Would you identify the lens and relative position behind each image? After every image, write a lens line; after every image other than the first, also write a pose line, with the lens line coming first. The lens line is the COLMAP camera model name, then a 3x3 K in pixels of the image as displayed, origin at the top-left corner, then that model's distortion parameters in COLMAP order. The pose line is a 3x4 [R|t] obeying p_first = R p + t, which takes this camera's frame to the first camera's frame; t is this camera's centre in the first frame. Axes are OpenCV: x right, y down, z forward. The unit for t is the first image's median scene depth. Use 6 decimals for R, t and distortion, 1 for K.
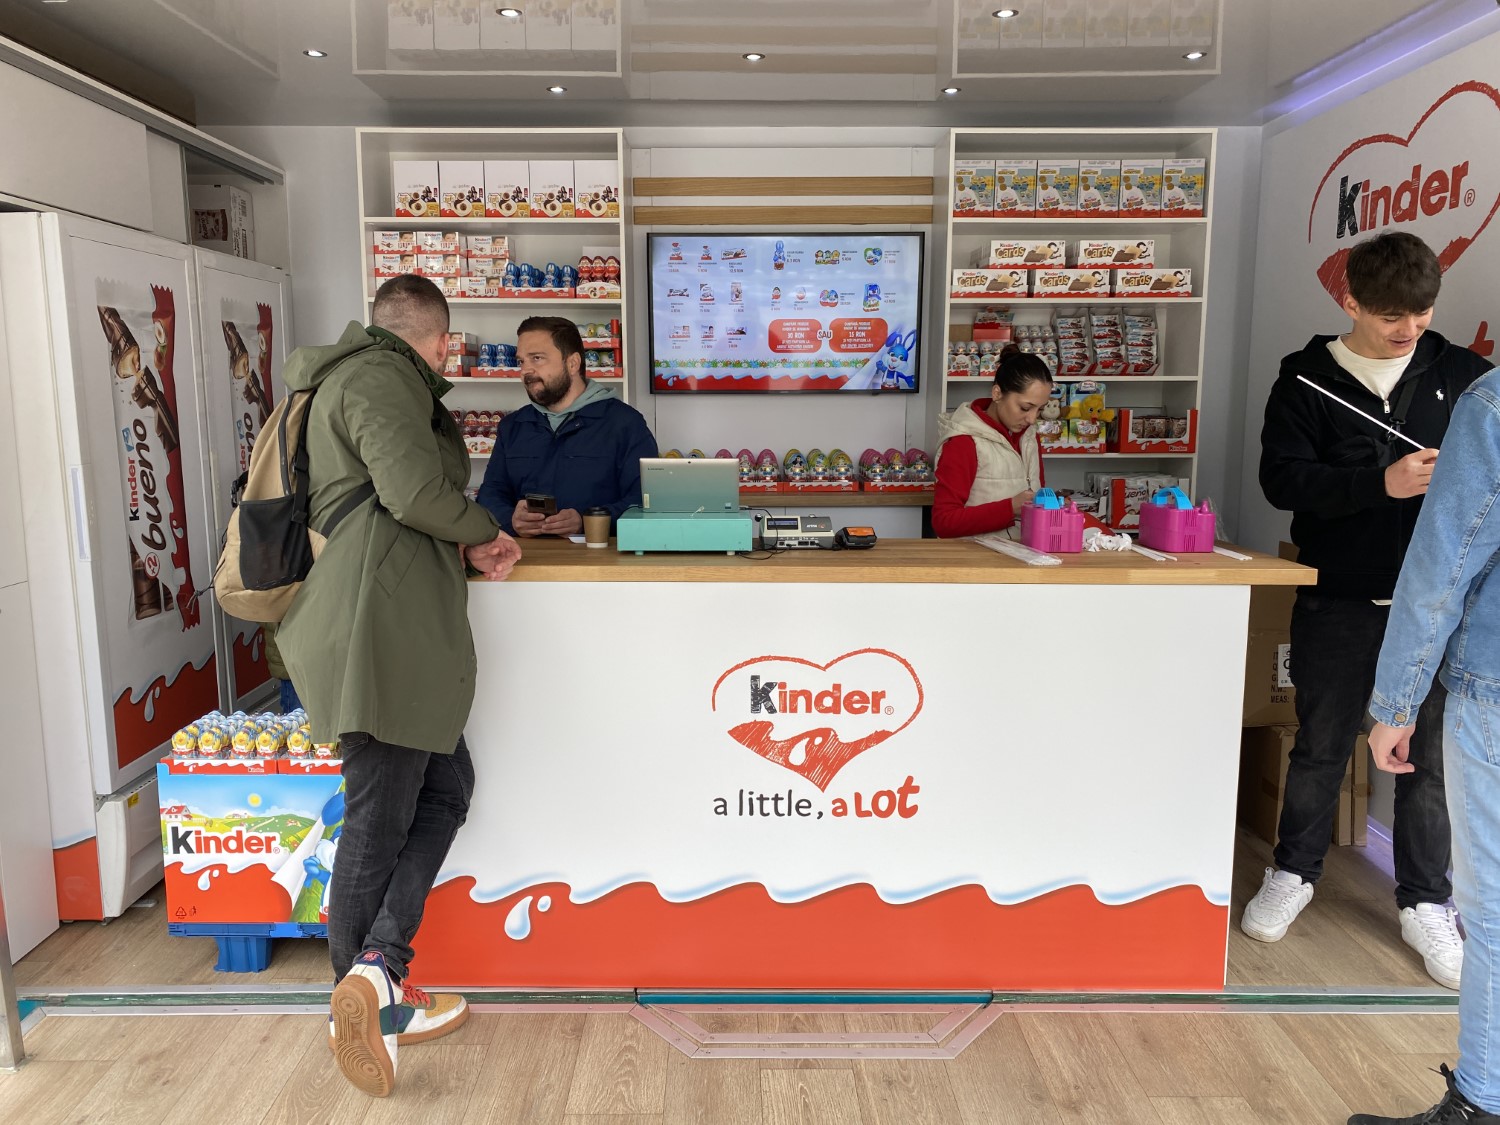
lens RADIAL K [[1133.4, 0, 748.3], [0, 1133.4, 570.0], [0, 0, 1]] dist [0.060740, 0.000317]
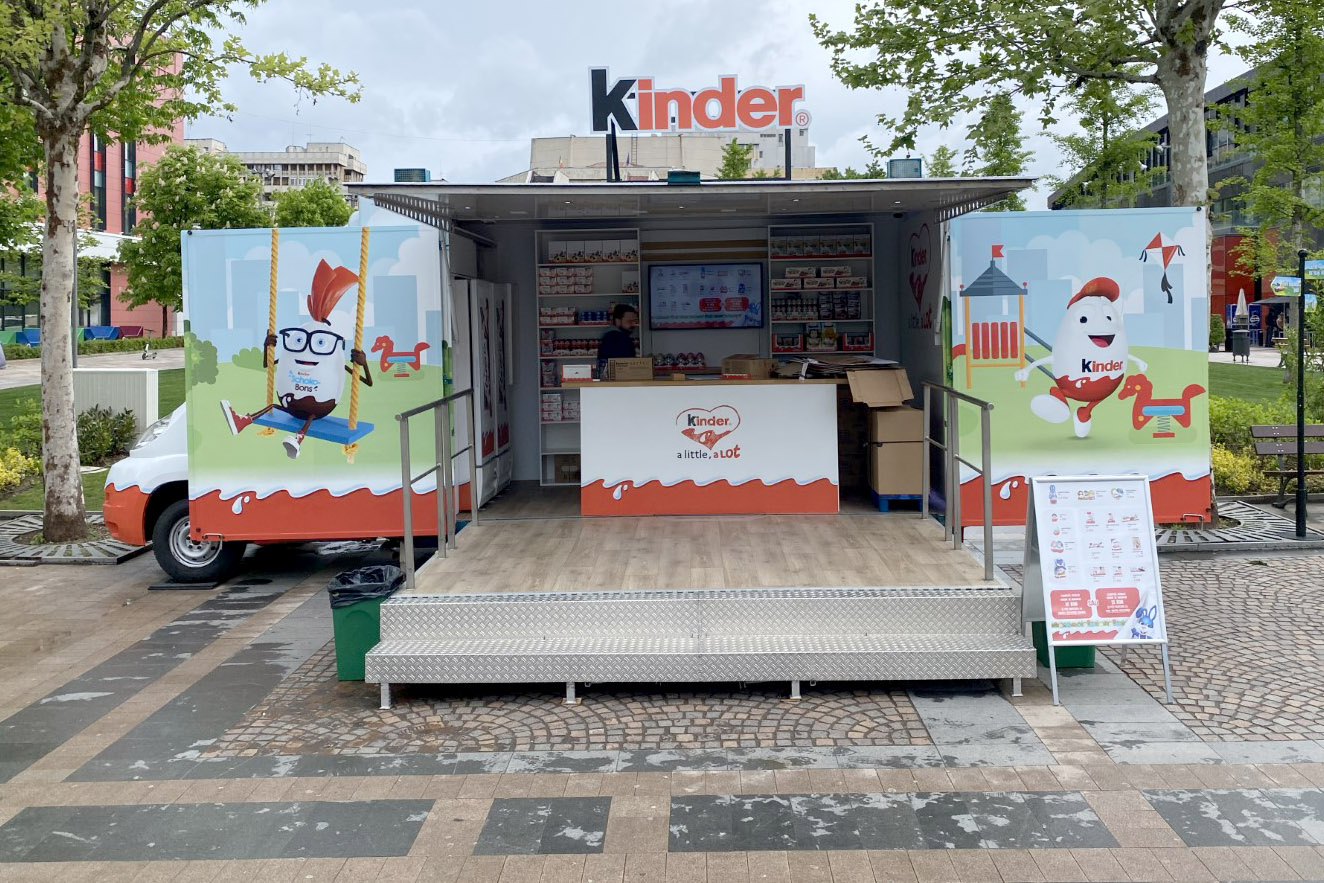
lens RADIAL K [[1002.8, 0, 661.5], [0, 1002.8, 437.6], [0, 0, 1]] dist [-0.005213, -0.000061]
pose [[0.998631, -0.014433, -0.050268, 0.044396], [0.012064, 0.998817, -0.047109, 0.185610], [0.050889, 0.046438, 0.997624, -1.194917]]
